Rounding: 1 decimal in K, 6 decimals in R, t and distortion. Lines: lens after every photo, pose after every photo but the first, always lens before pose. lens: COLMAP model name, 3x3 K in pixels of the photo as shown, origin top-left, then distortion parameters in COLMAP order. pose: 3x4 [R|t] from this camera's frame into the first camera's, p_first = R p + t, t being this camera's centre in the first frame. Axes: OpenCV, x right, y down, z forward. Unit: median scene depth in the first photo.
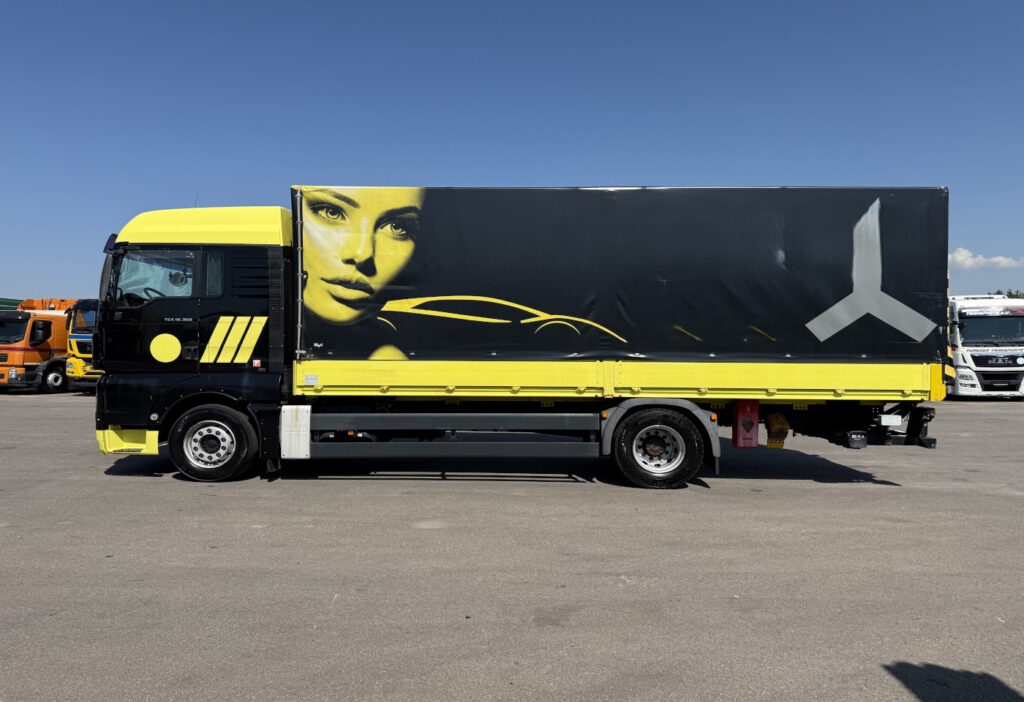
lens RADIAL K [[735.3, 0, 509.0], [0, 735.3, 352.2], [0, 0, 1]] dist [0.056320, -0.071413]
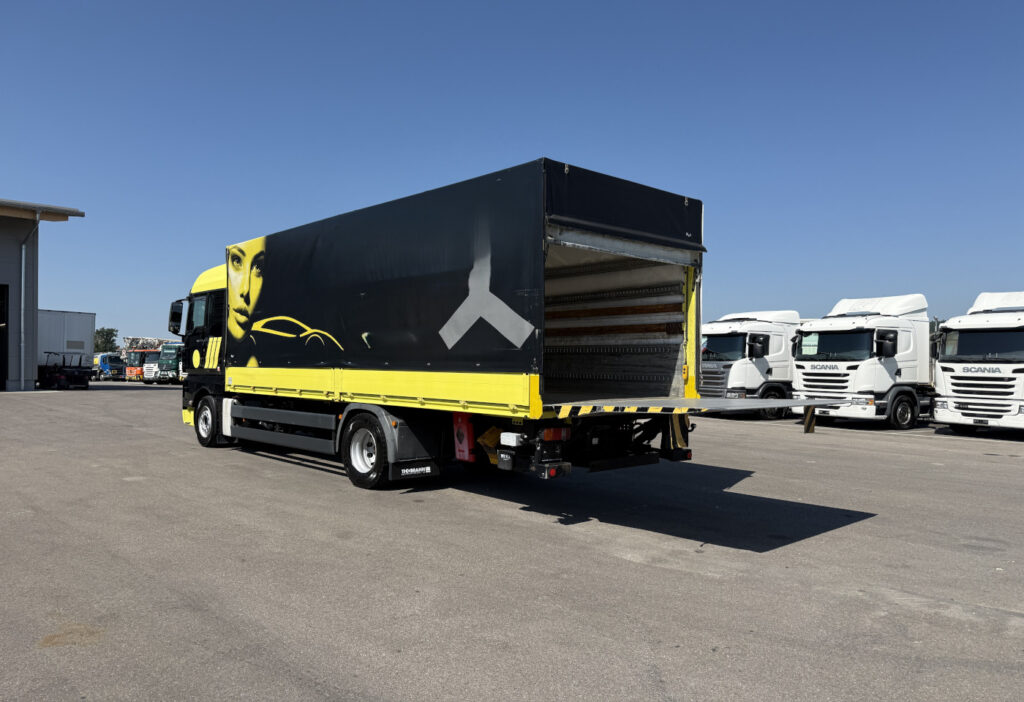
lens RADIAL K [[735.3, 0, 535.6], [0, 735.3, 357.9], [0, 0, 1]] dist [0.056320, -0.071413]
pose [[0.697999, -0.004735, -0.716083, 1.157173], [-0.005582, 0.999912, -0.012053, 0.007178], [0.716077, 0.012411, 0.697911, 0.427112]]
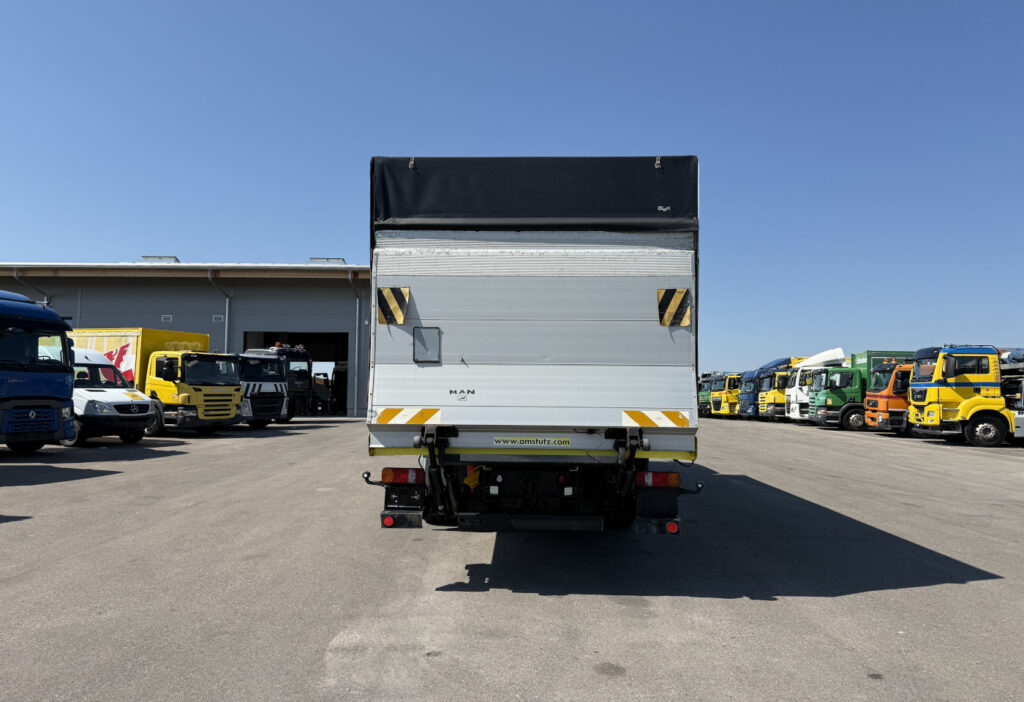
lens RADIAL K [[735.3, 0, 508.2], [0, 735.3, 345.9], [0, 0, 1]] dist [0.056320, -0.071413]
pose [[-0.021807, -0.069507, -0.997343, 1.284345], [-0.010322, 0.997543, -0.069295, 0.008113], [0.999709, 0.008784, -0.022471, 1.140720]]
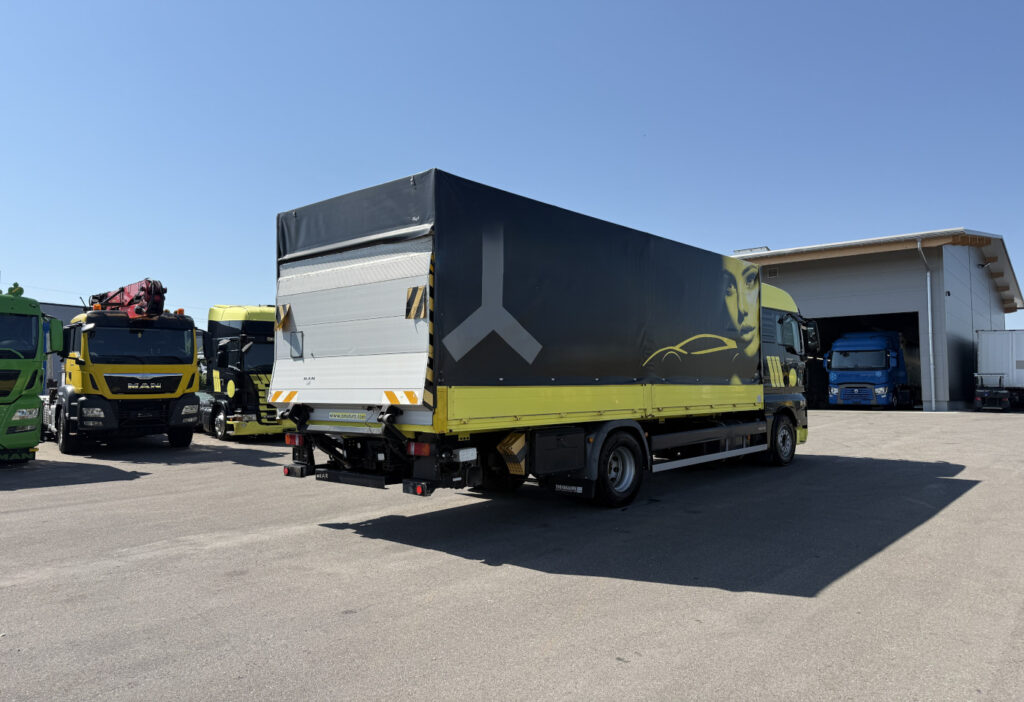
lens RADIAL K [[735.3, 0, 508.0], [0, 735.3, 337.2], [0, 0, 1]] dist [0.056320, -0.071413]
pose [[-0.655843, -0.050650, -0.753197, 1.133168], [0.002449, 0.997599, -0.069218, 0.016747], [0.754894, -0.047241, -0.654144, 1.880691]]
